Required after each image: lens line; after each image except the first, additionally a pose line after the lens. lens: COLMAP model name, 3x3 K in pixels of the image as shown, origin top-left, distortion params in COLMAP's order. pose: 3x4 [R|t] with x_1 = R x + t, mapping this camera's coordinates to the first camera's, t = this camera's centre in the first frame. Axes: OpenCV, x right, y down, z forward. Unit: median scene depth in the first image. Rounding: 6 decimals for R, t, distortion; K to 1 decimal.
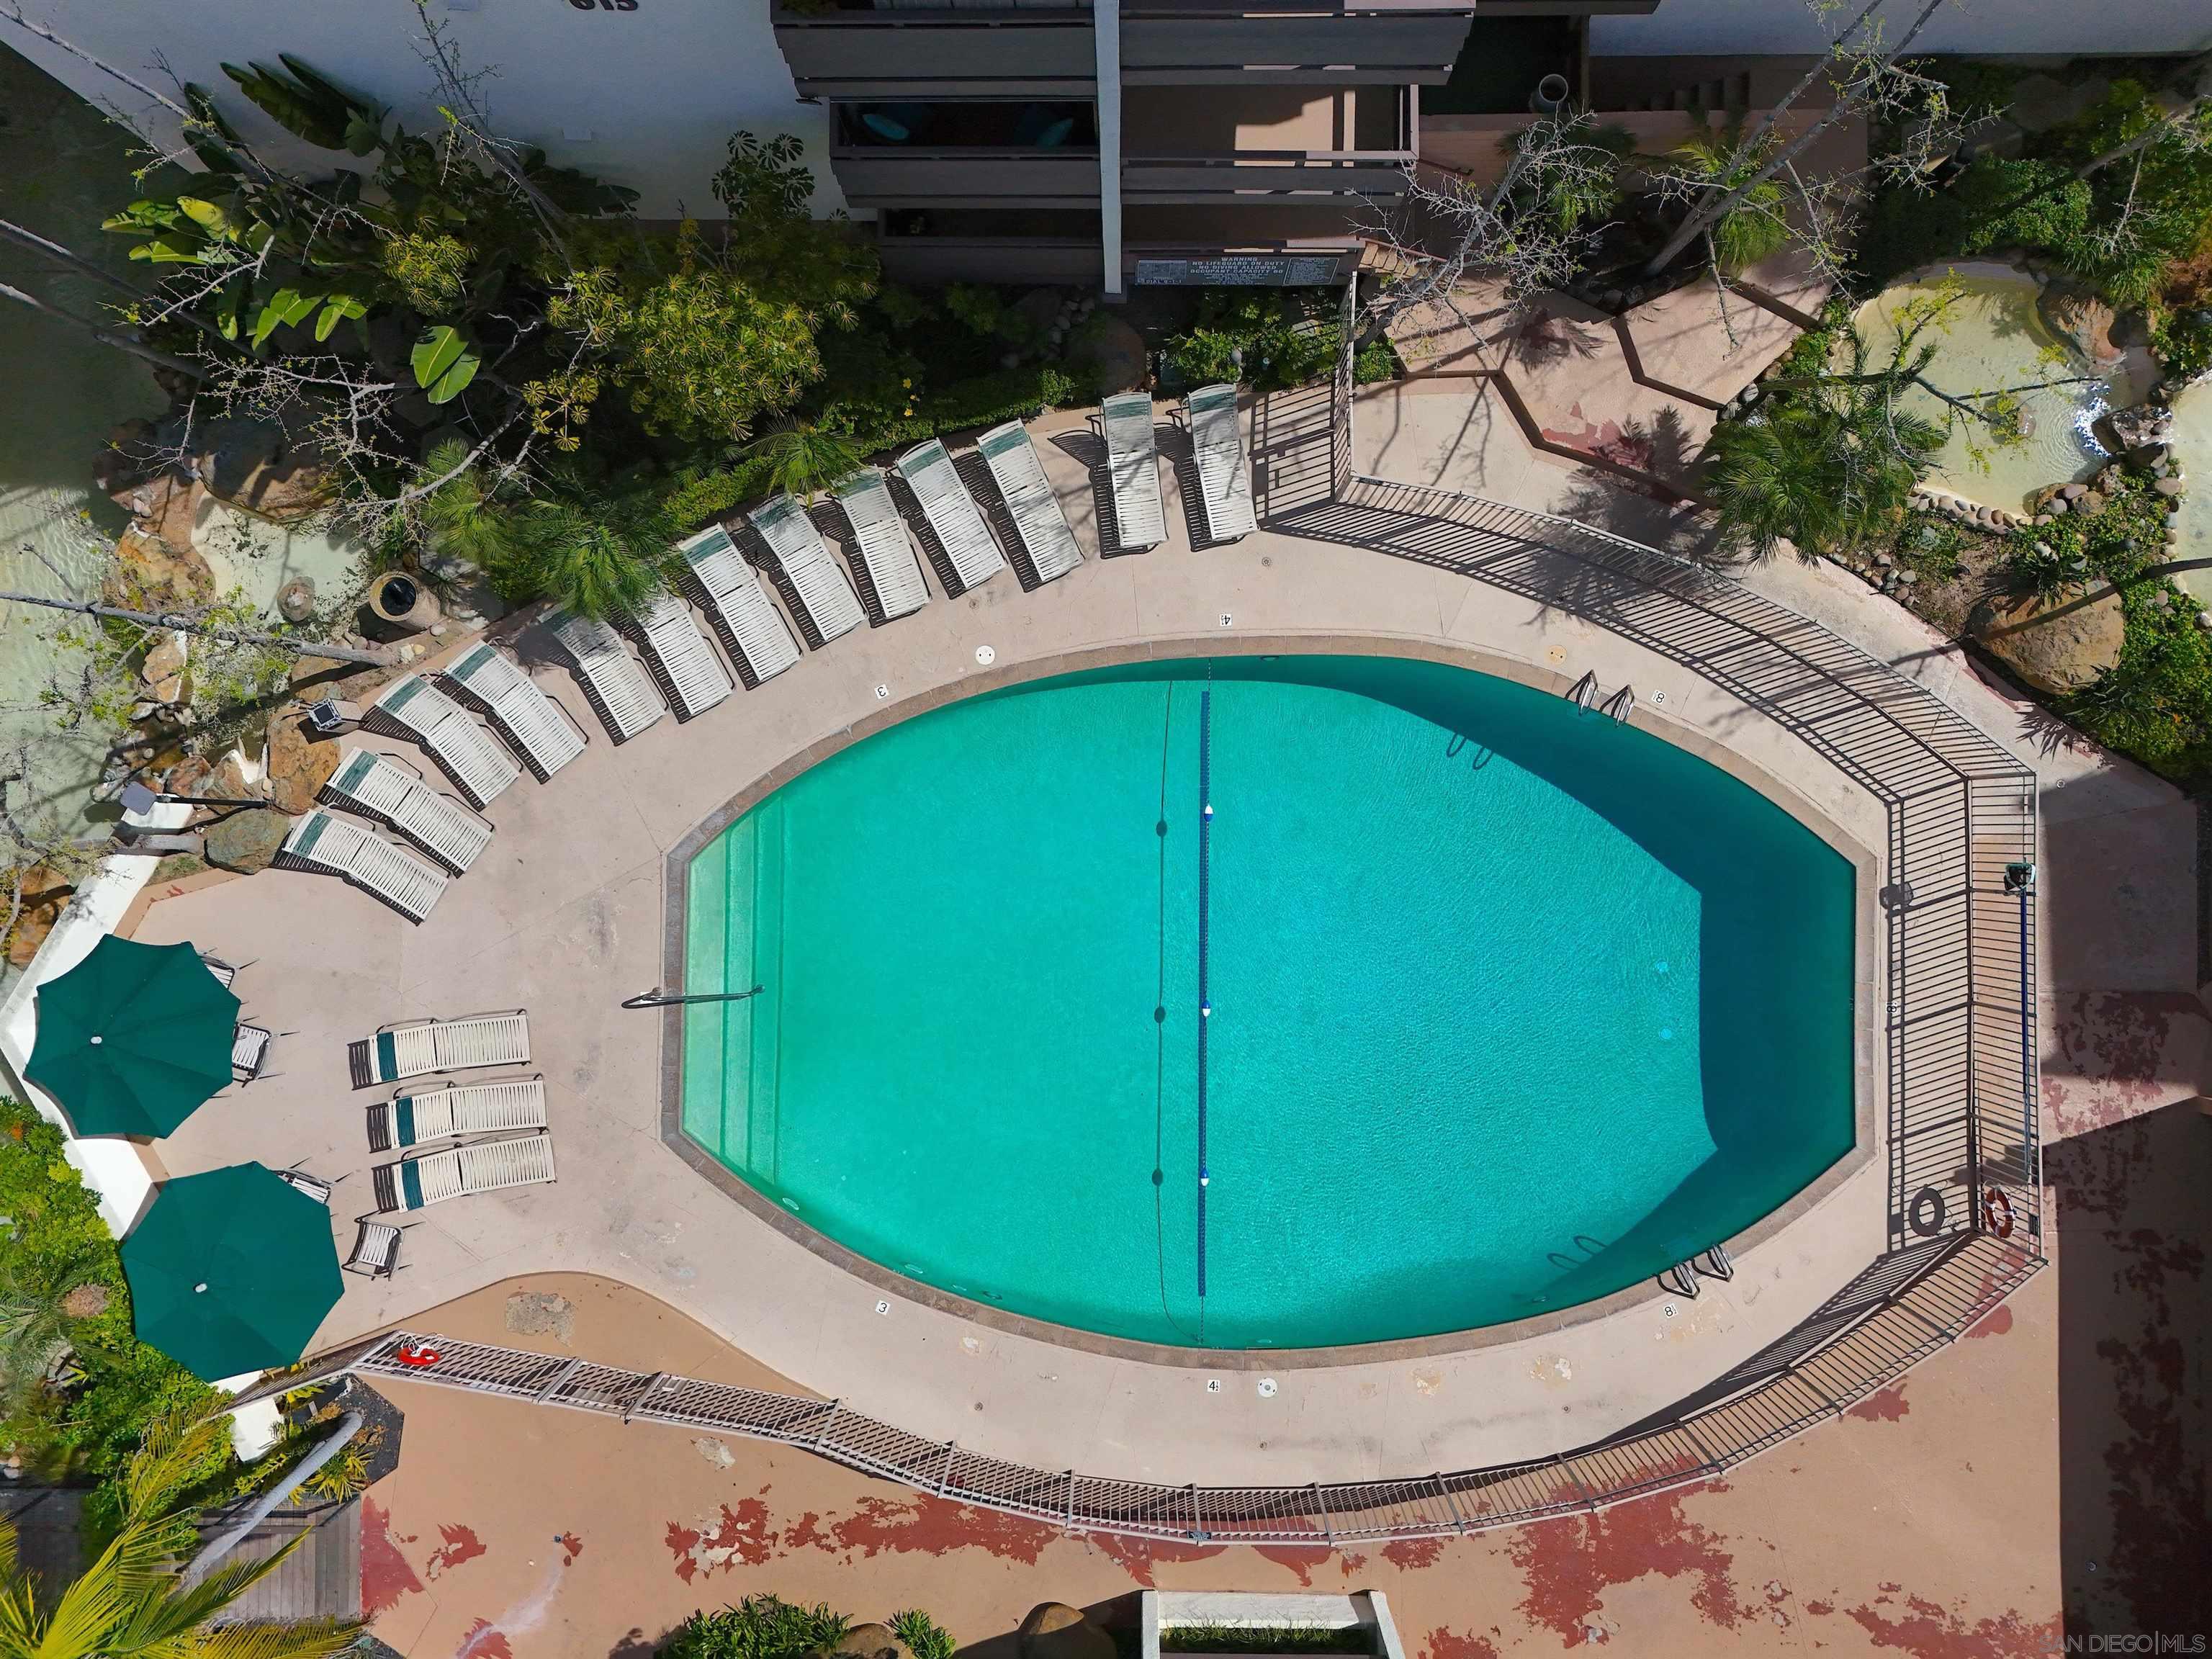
lens RADIAL K [[1638.0, 0, 1106.4], [0, 1638.0, 832.3], [0, 0, 1]] dist [0.037374, -0.032125]
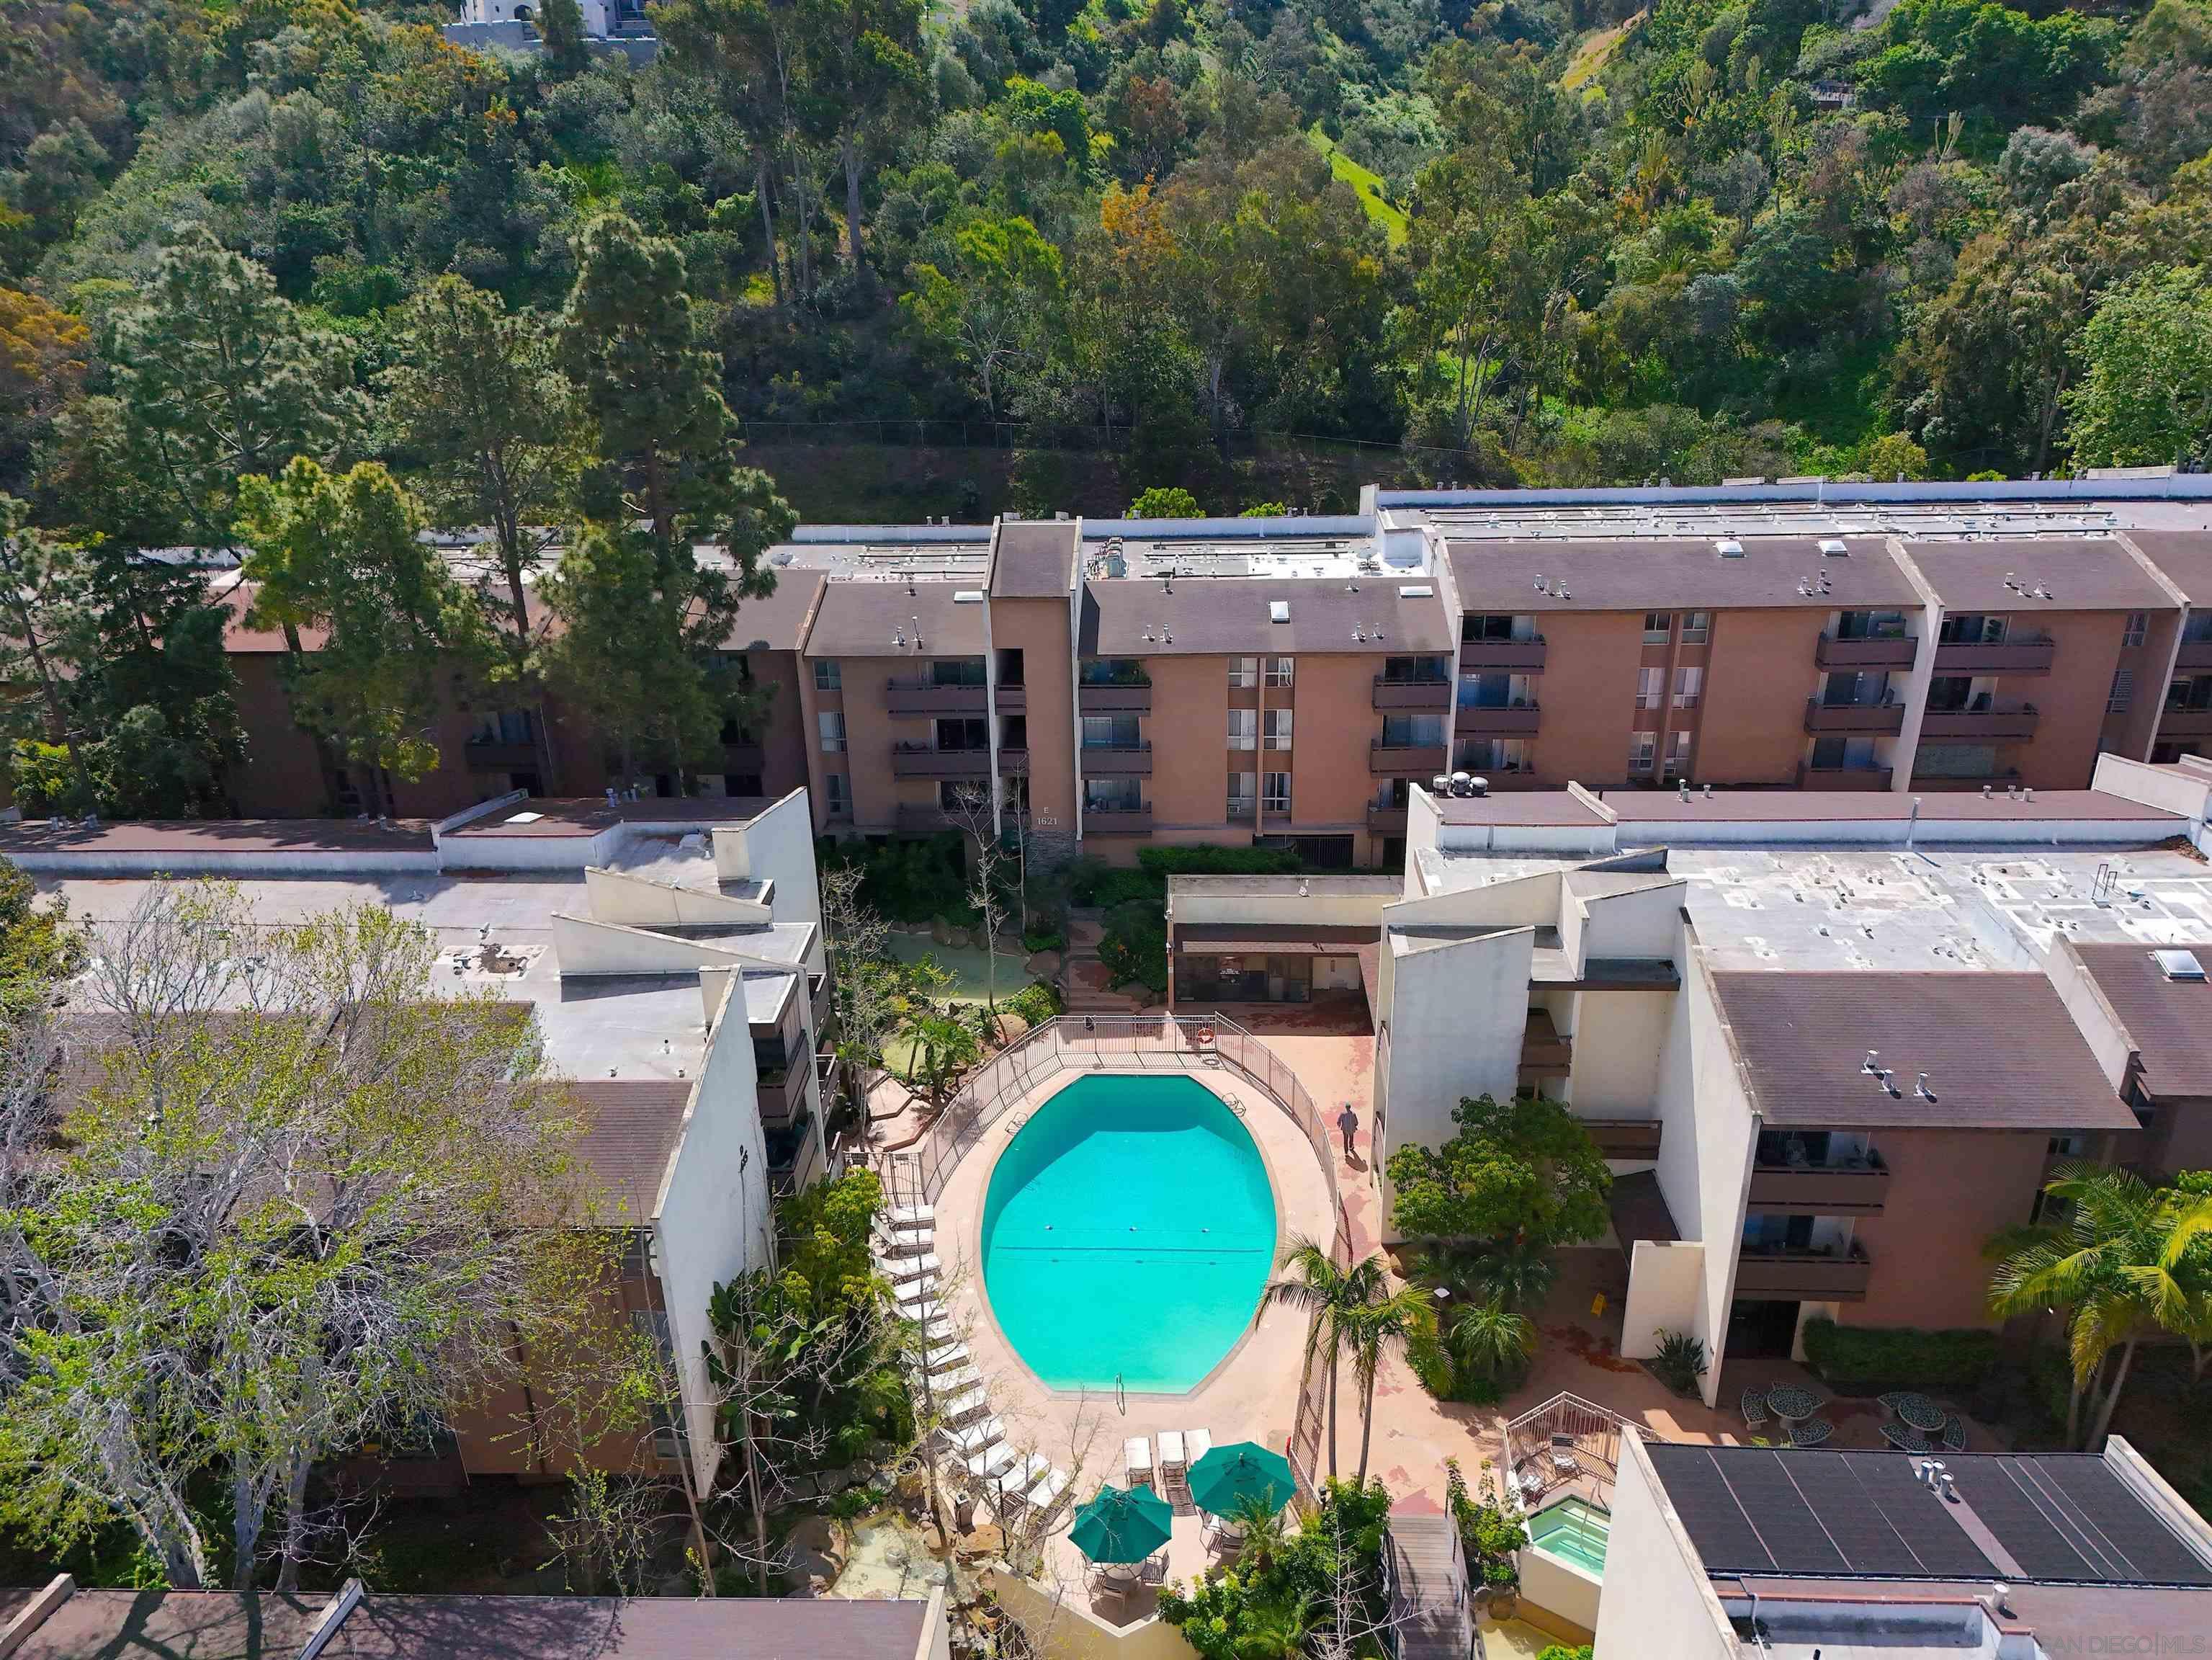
lens RADIAL K [[1638.2, 0, 1101.4], [0, 1638.2, 831.4], [0, 0, 1]] dist [0.037374, -0.032125]
pose [[0.043042, -0.401716, 0.914752, -1.876480], [0.999029, 0.008713, -0.043181, 0.160639], [0.009376, 0.915723, 0.401701, -0.465729]]
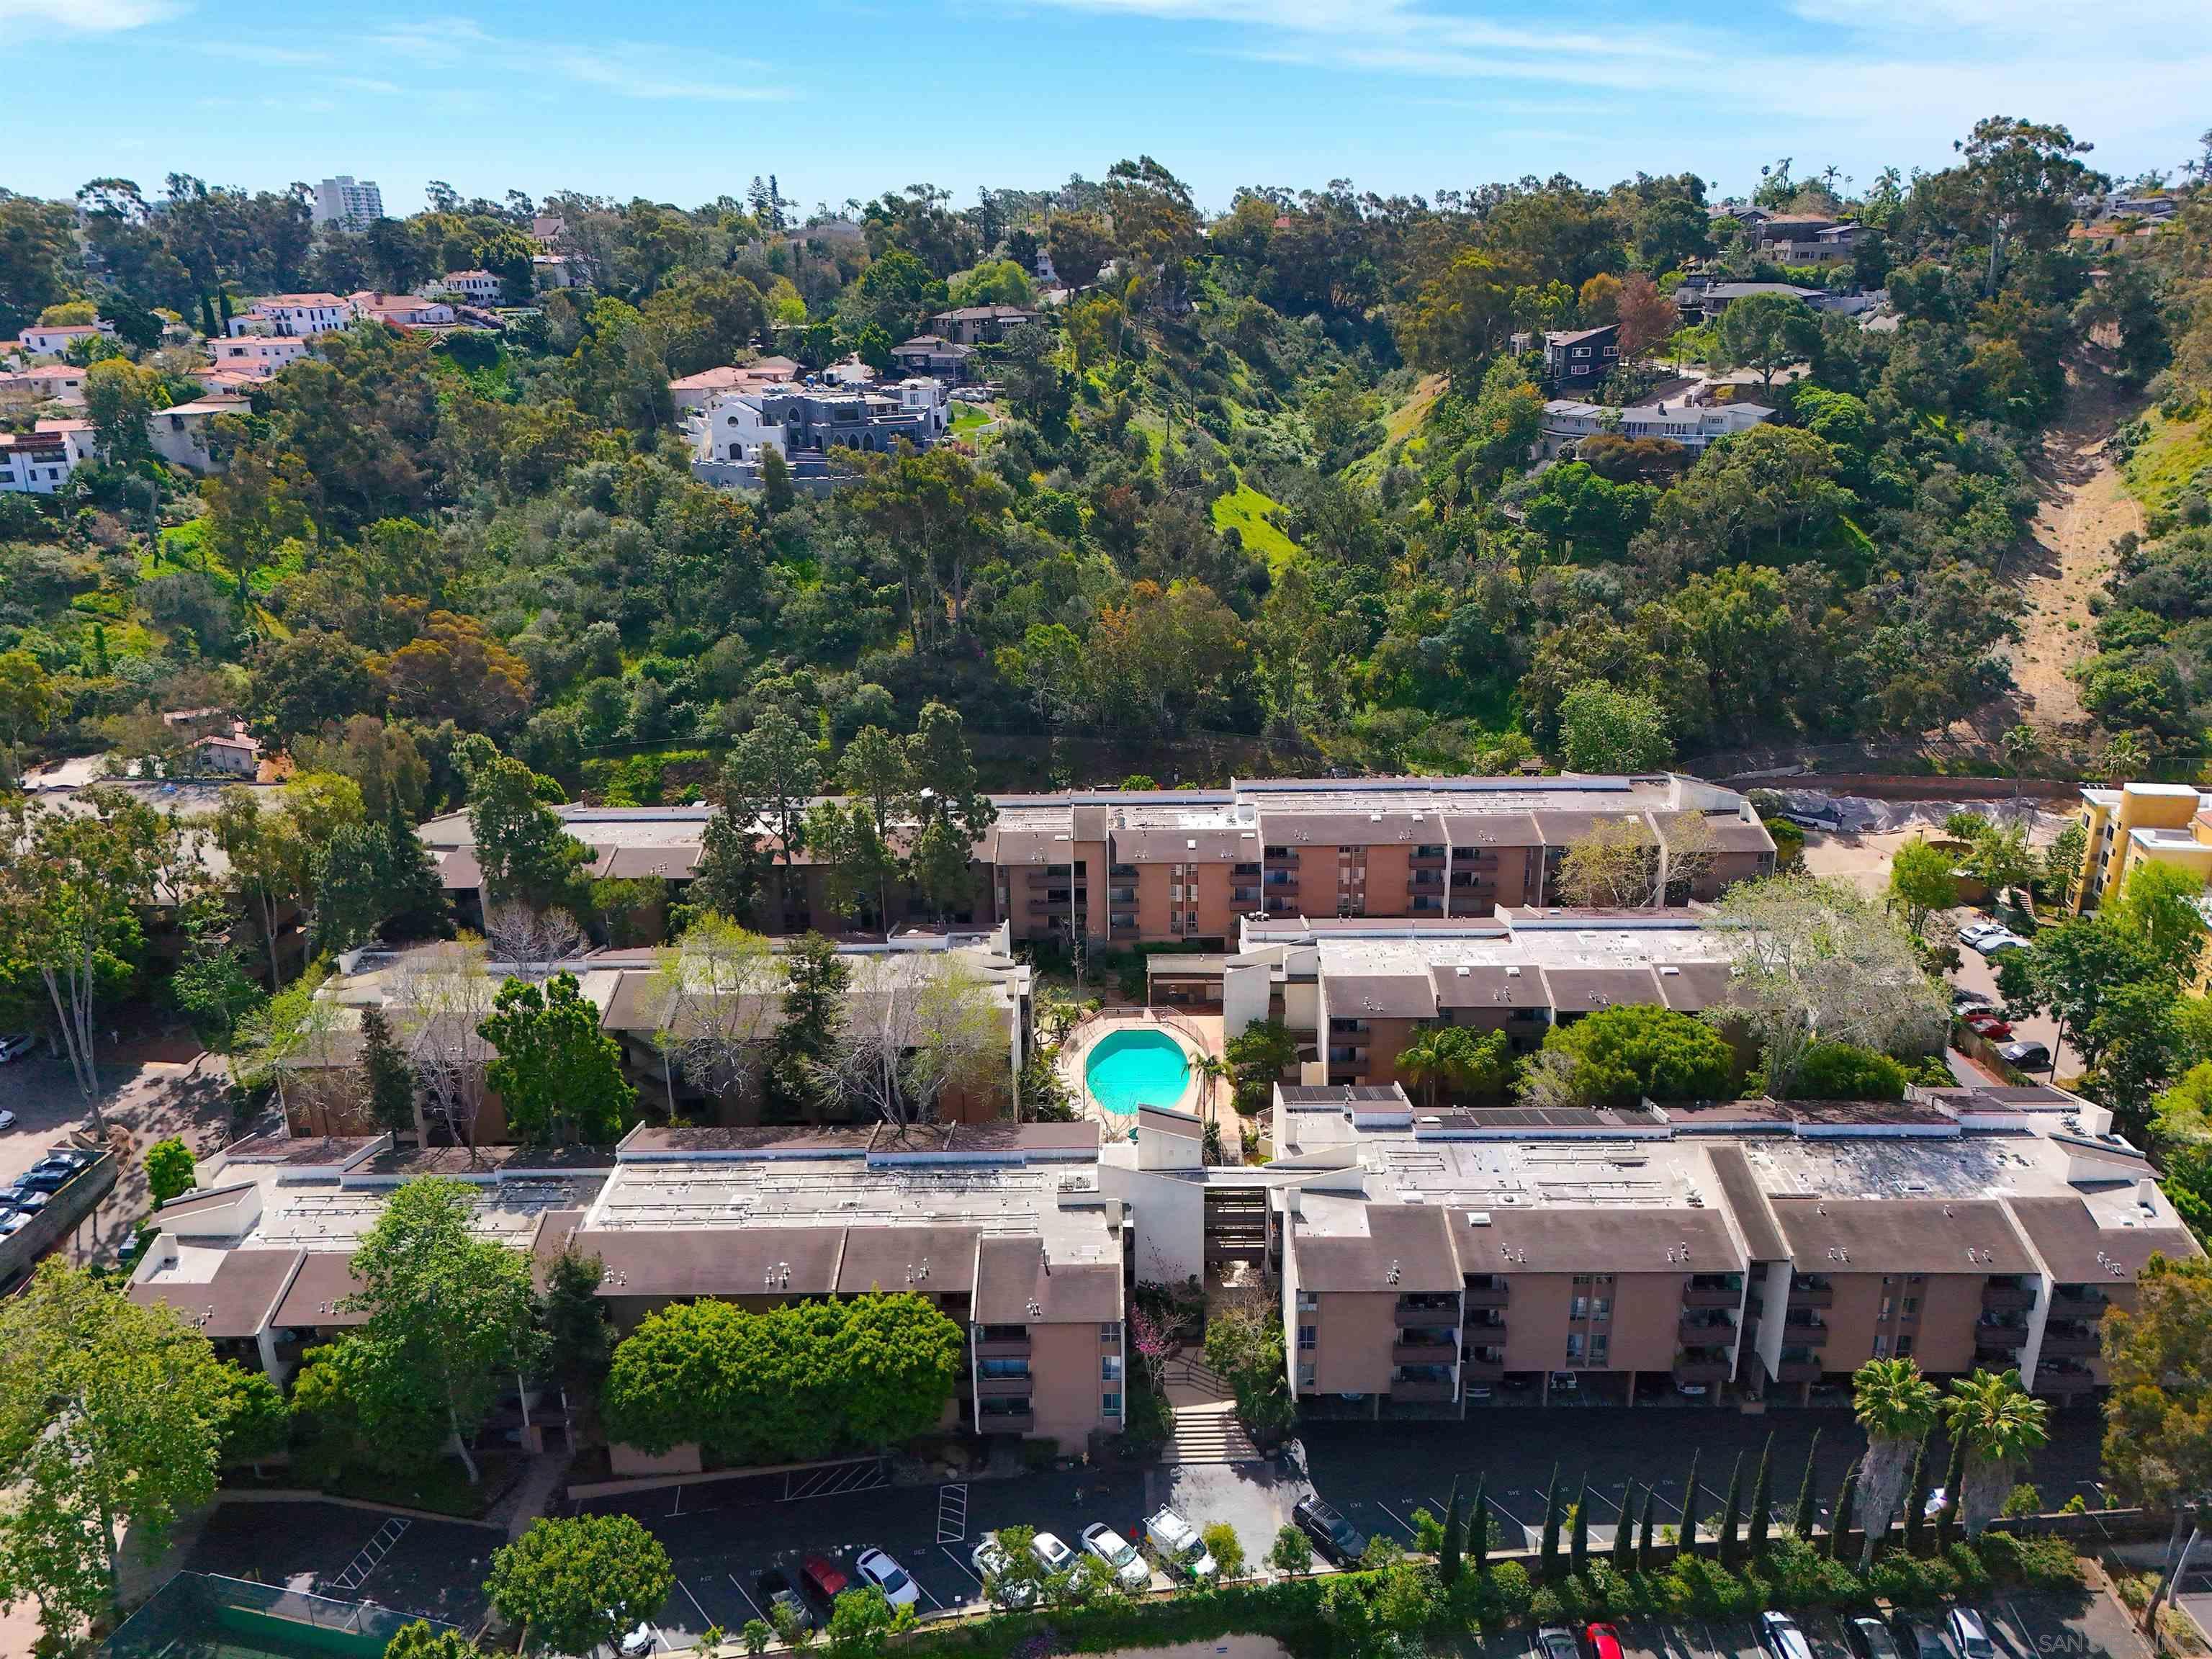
lens RADIAL K [[1638.0, 0, 1094.7], [0, 1638.0, 828.2], [0, 0, 1]] dist [0.037374, -0.032125]
pose [[0.011876, -0.325882, 0.945336, -5.943089], [0.999923, 0.000381, -0.012430, 0.009477], [0.003691, 0.945411, 0.325861, -2.122934]]
